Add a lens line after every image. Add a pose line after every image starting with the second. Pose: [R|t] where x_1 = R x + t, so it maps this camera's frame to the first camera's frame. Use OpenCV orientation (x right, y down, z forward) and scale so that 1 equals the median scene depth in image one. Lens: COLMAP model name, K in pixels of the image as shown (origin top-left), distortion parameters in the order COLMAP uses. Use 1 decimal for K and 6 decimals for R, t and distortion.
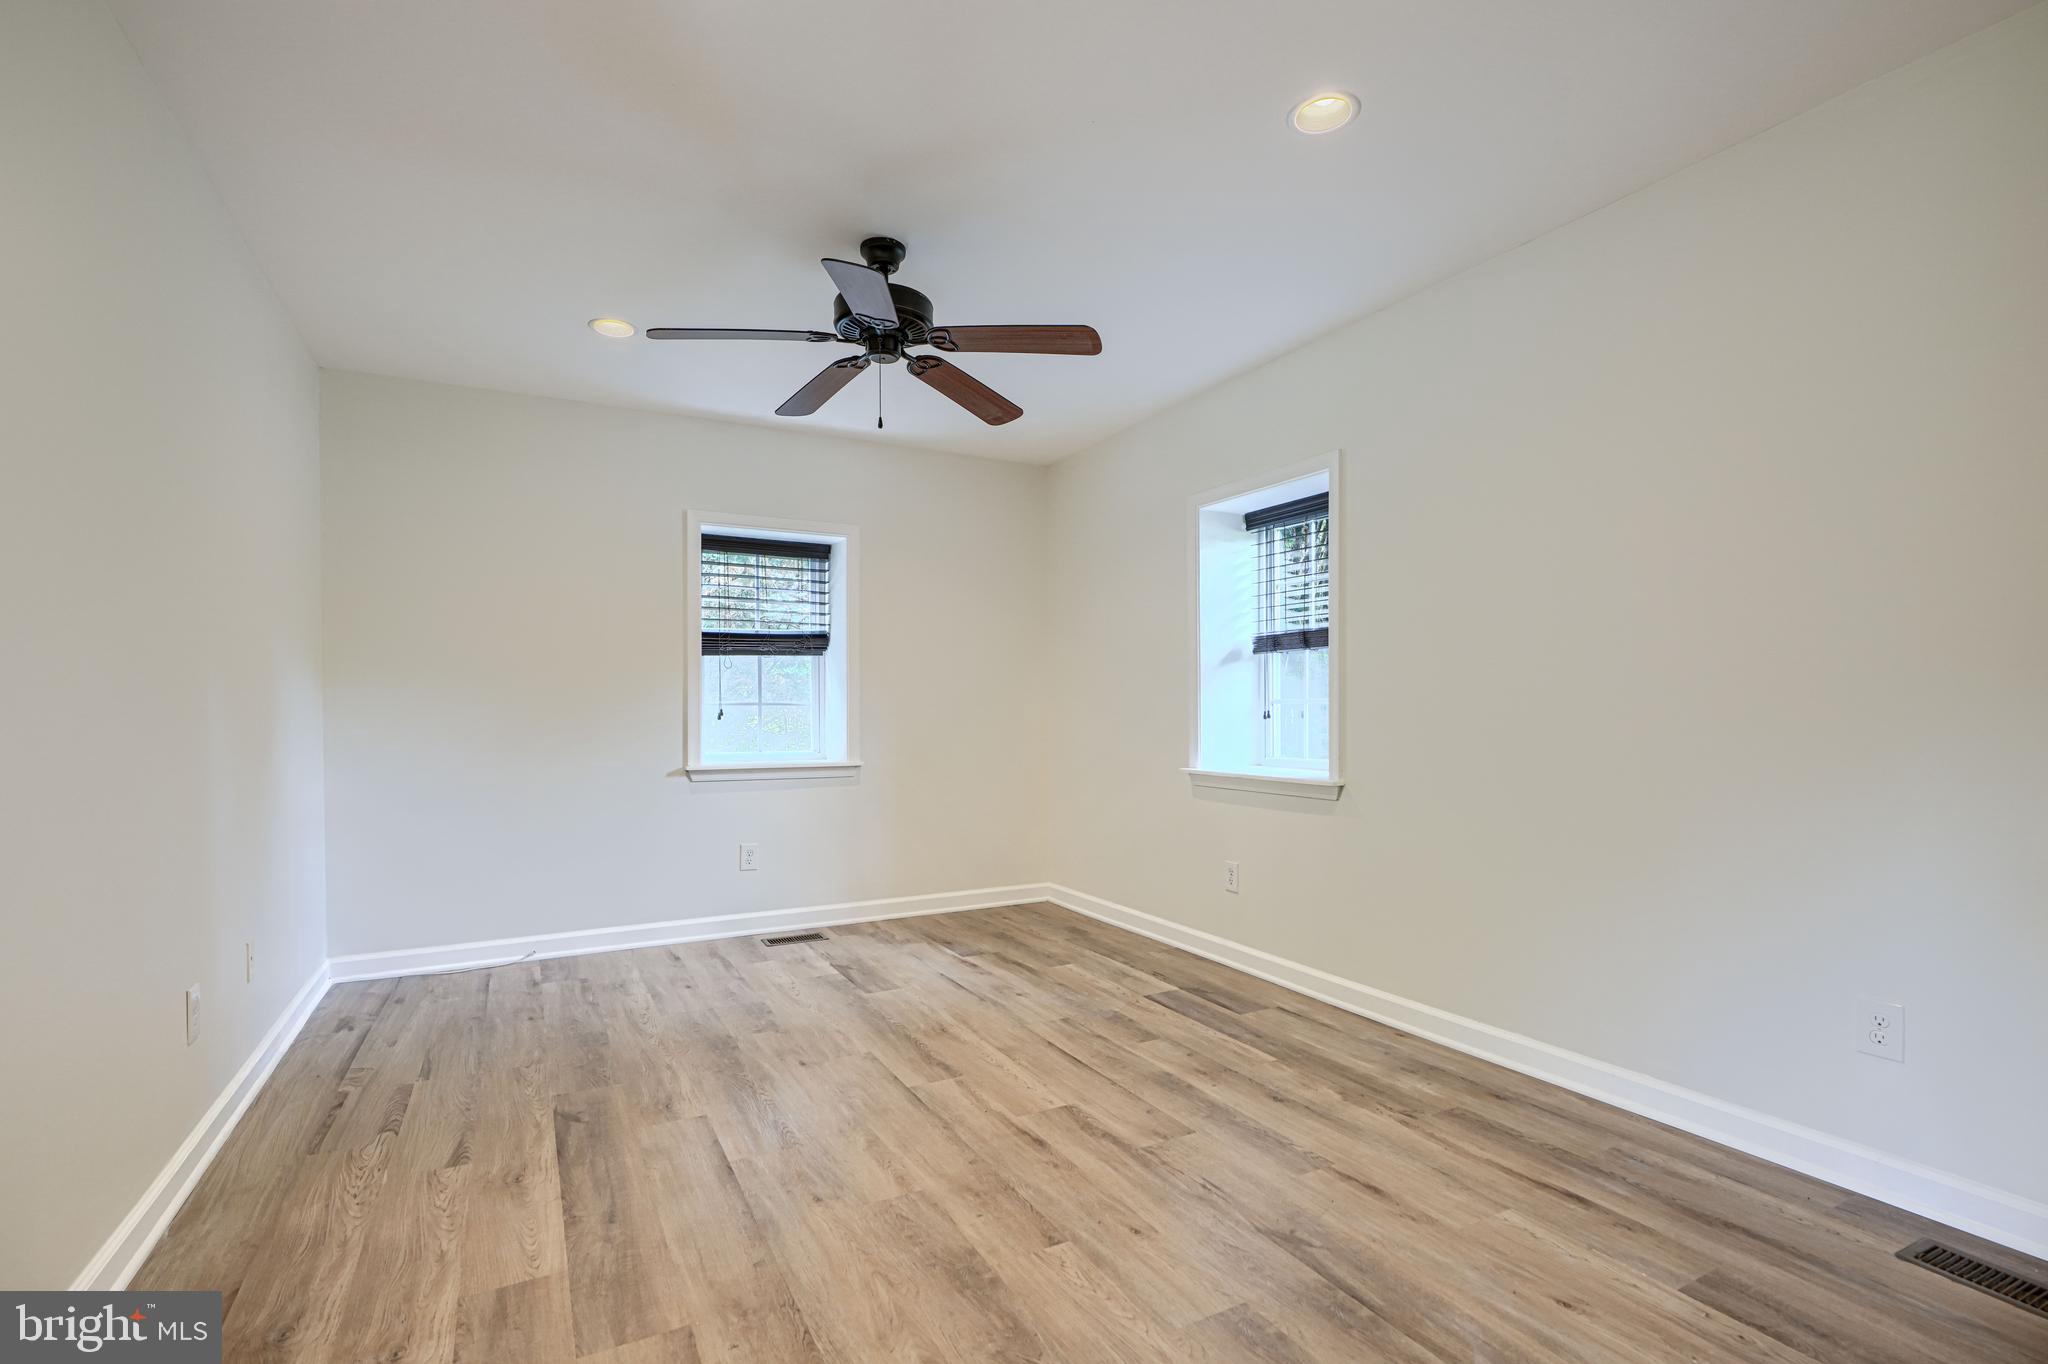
lens RADIAL K [[920.2, 0, 1026.7], [0, 920.2, 691.0], [0, 0, 1]] dist [0.001156, 0.000268]
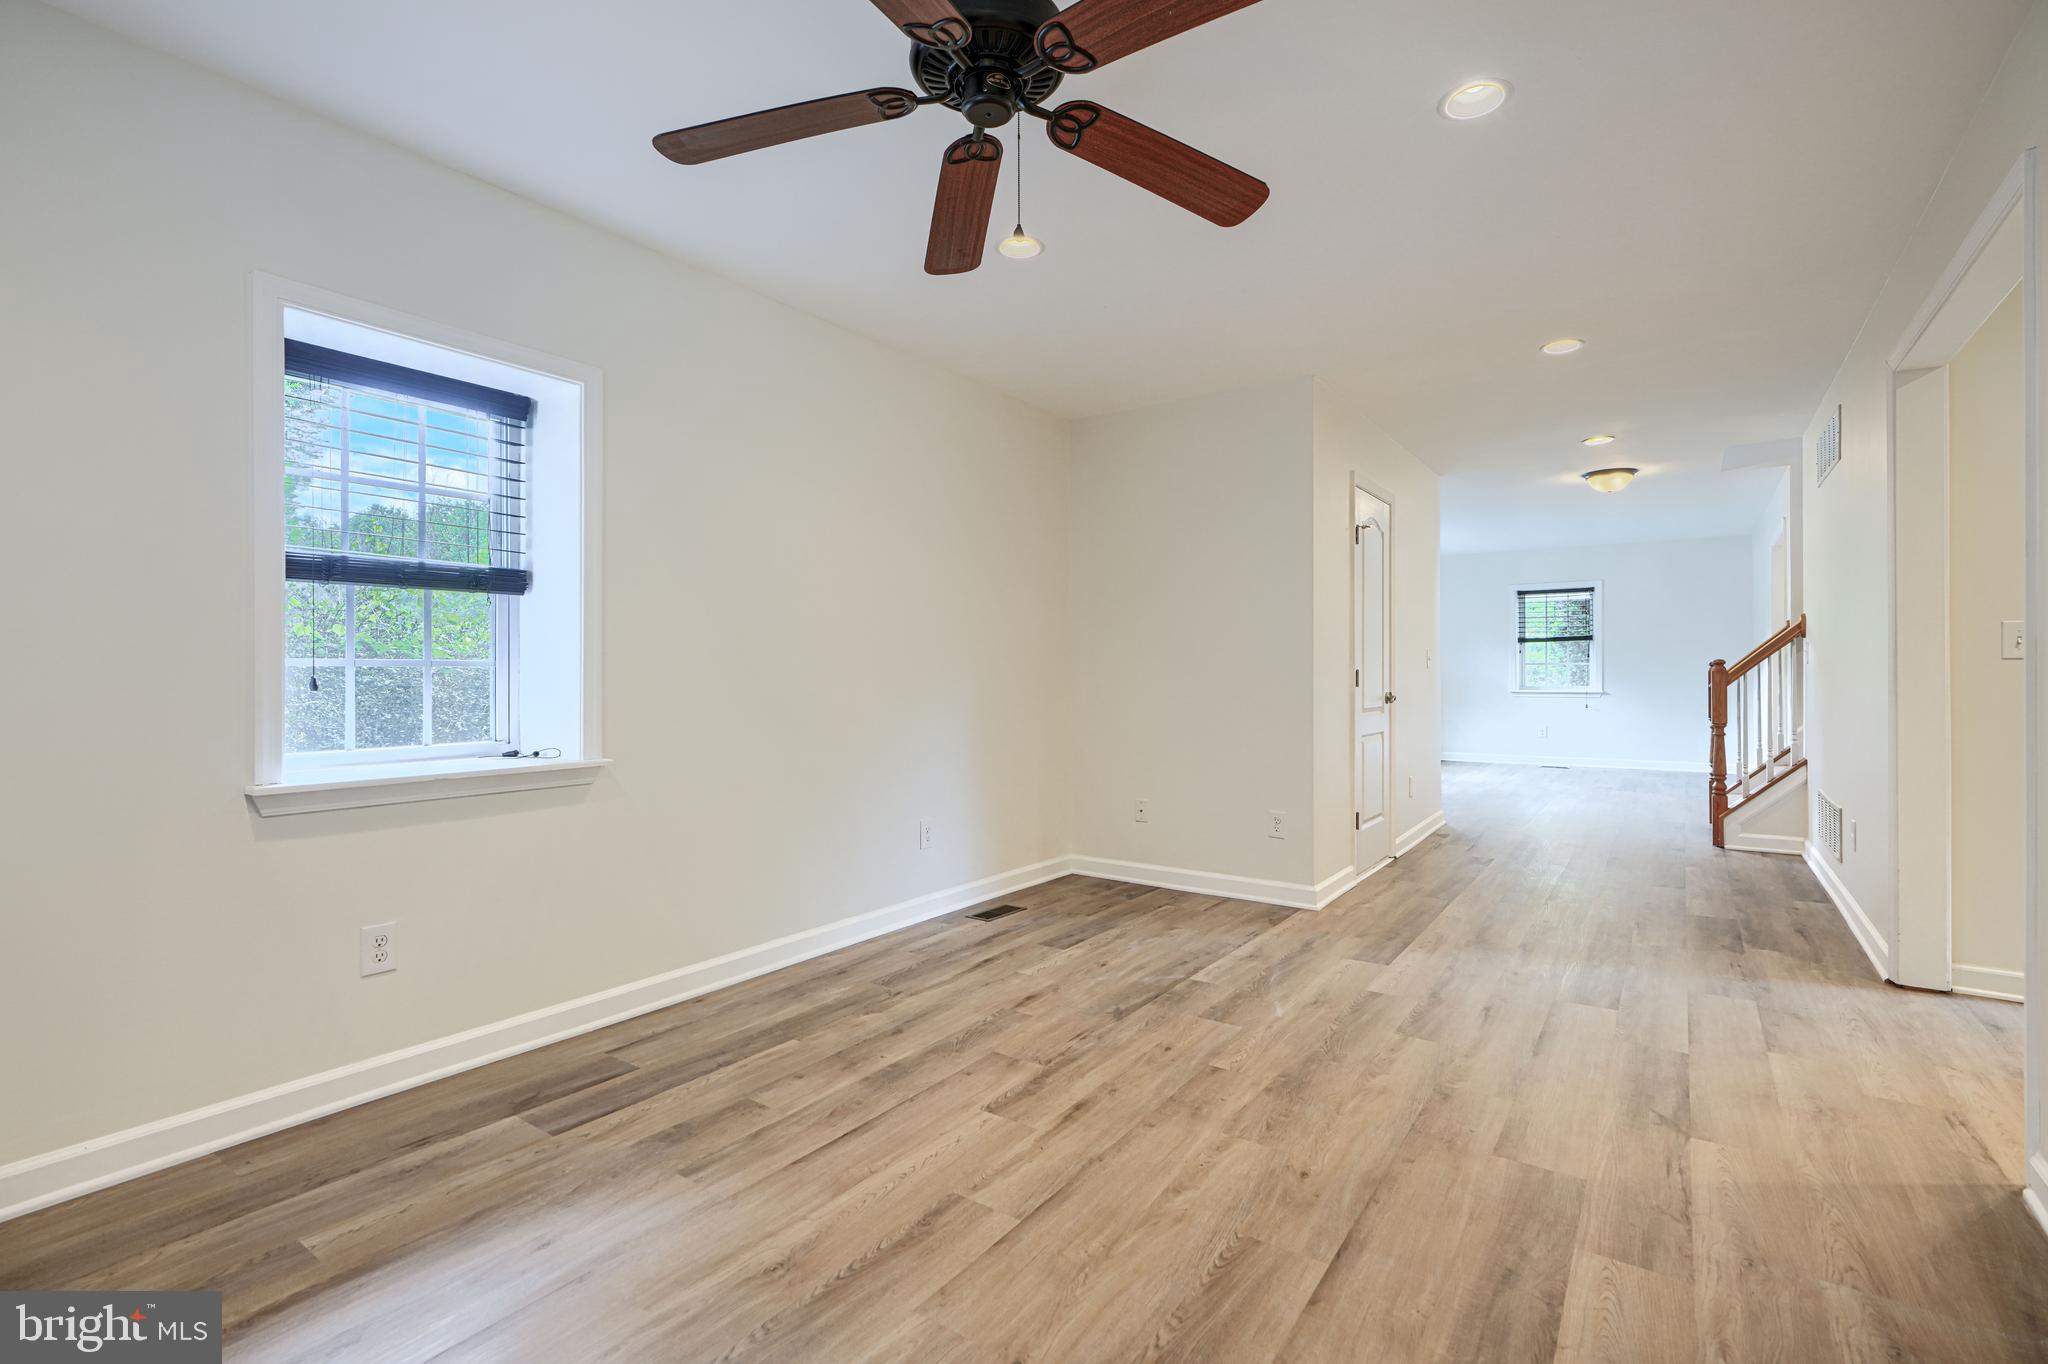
lens RADIAL K [[920.2, 0, 1025.0], [0, 920.2, 676.3], [0, 0, 1]] dist [0.001156, 0.000268]
pose [[-0.430768, 0.002416, 0.902459, -0.827300], [-0.015341, 0.999832, -0.009999, 0.035308], [-0.902332, -0.018152, -0.430659, 1.434054]]
